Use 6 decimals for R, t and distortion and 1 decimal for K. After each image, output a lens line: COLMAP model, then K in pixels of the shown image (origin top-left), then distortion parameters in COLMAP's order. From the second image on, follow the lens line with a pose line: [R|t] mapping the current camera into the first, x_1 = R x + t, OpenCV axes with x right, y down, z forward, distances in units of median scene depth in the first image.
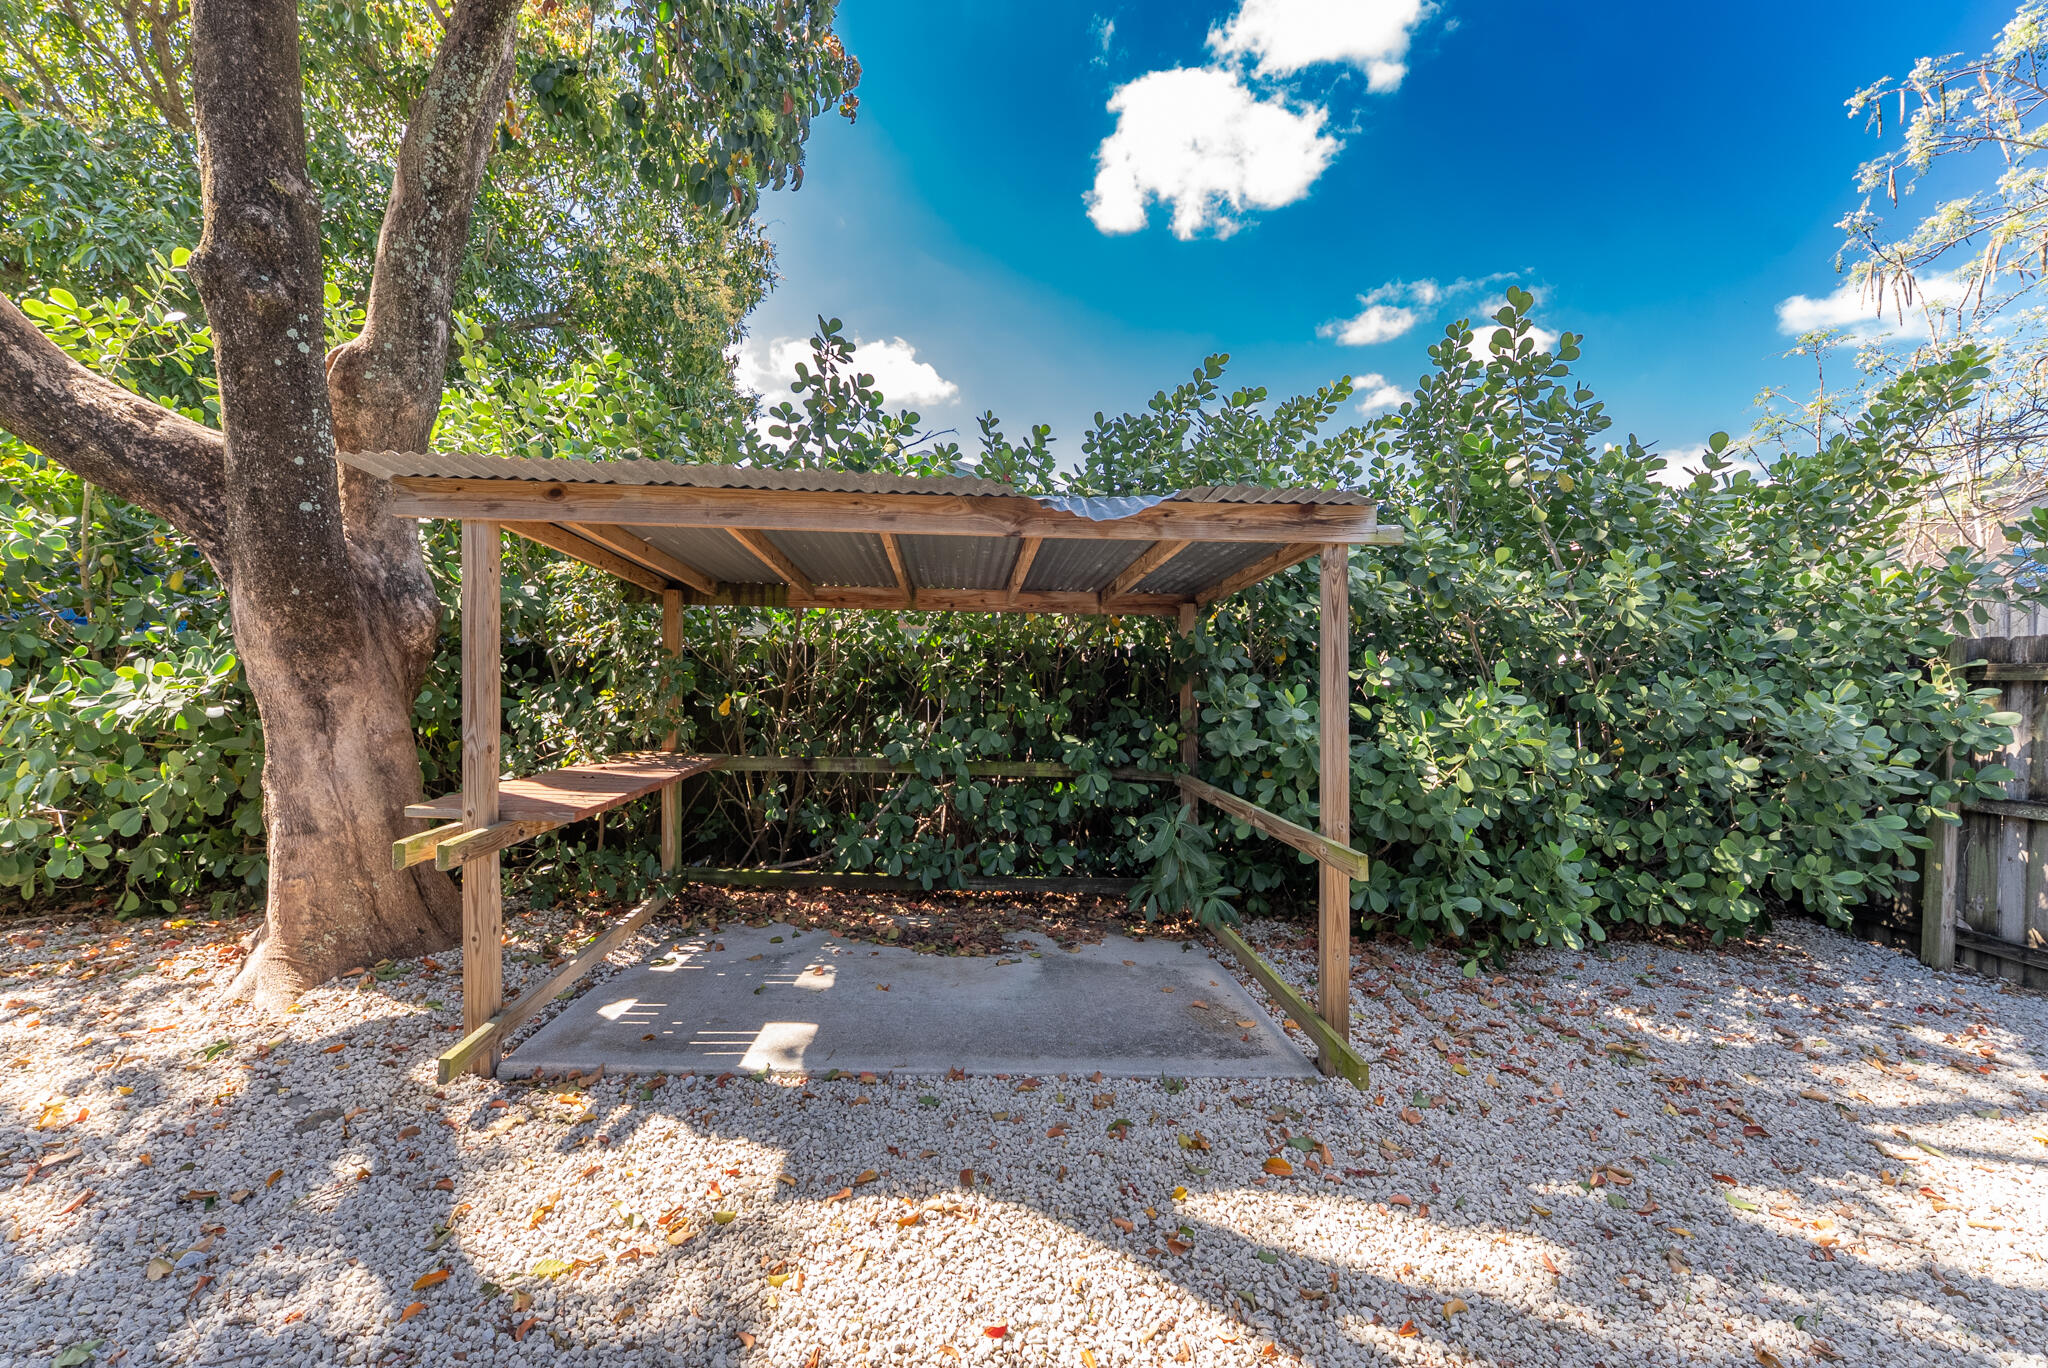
lens RADIAL K [[821.0, 0, 1022.5], [0, 821.0, 696.4], [0, 0, 1]] dist [0.001734, 0.000113]
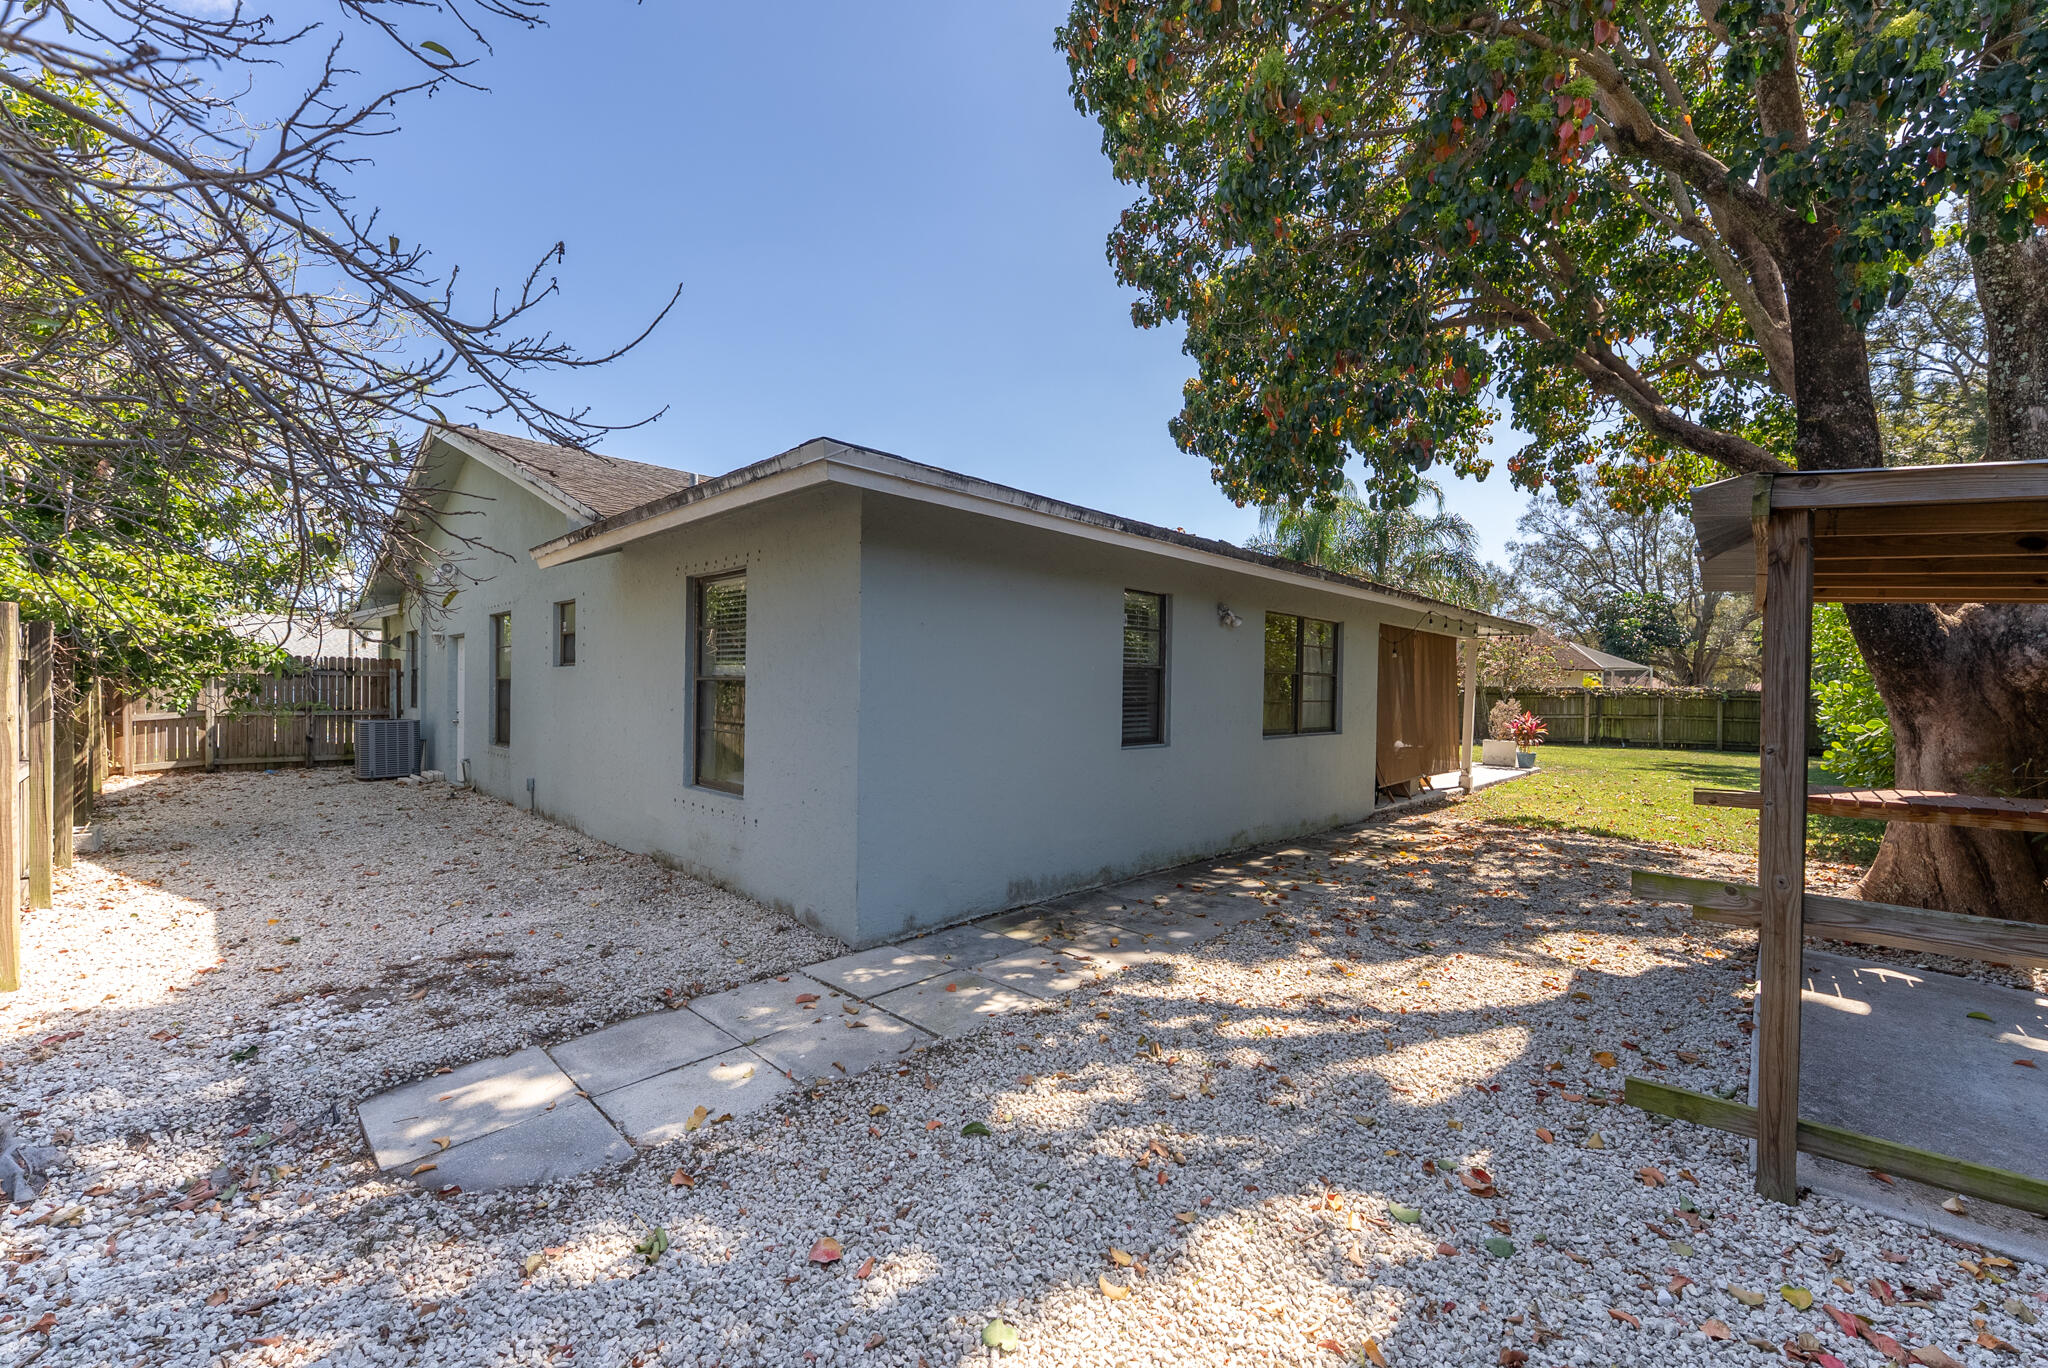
lens RADIAL K [[821.0, 0, 1022.5], [0, 821.0, 696.4], [0, 0, 1]] dist [0.001734, 0.000113]
pose [[-0.734263, -0.012265, -0.678754, 1.974085], [-0.012451, 0.999912, -0.004598, -0.031204], [0.678751, 0.005075, -0.734351, 1.471486]]
